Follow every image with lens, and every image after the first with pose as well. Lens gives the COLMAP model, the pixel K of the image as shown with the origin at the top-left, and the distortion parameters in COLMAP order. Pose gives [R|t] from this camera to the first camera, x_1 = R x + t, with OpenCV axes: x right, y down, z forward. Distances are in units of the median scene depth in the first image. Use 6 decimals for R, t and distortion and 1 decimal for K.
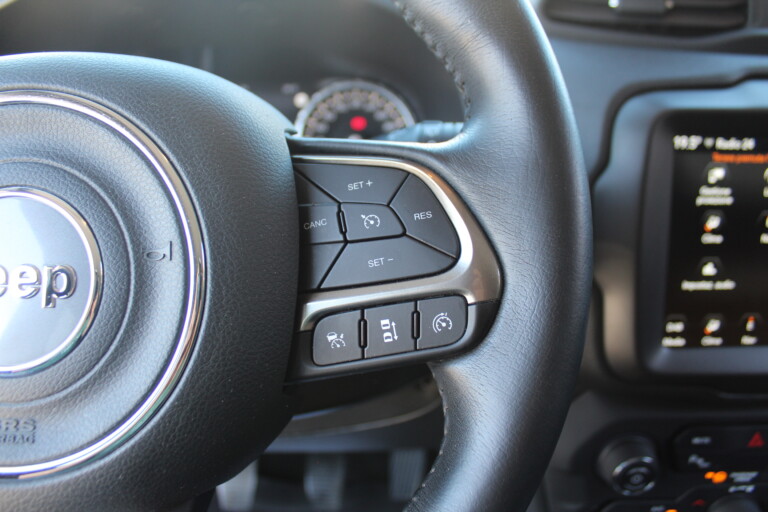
lens RADIAL K [[630.3, 0, 384.0], [0, 630.3, 256.0], [0, 0, 1]] dist [-0.166628, 0.145932]
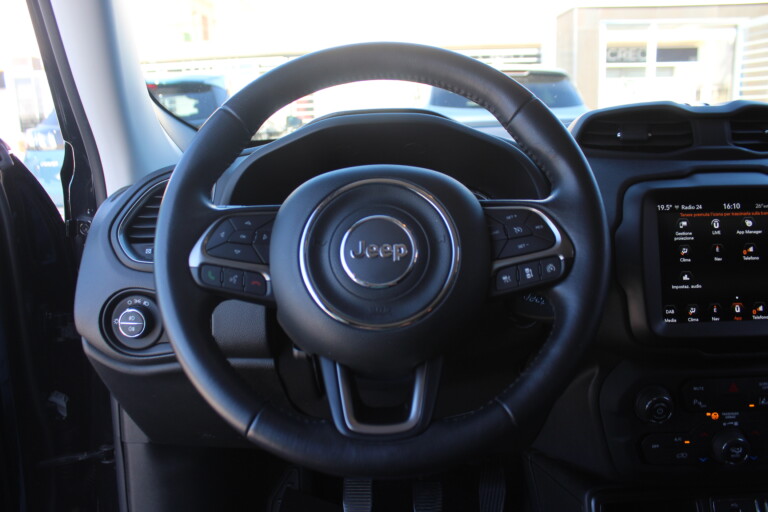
lens RADIAL K [[630.3, 0, 384.0], [0, 630.3, 256.0], [0, 0, 1]] dist [-0.166628, 0.145932]
pose [[0.997496, -0.035602, -0.061114, -0.233587], [0.022522, 0.978980, -0.202707, 0.309614], [0.067046, 0.200823, 0.977331, -0.822405]]
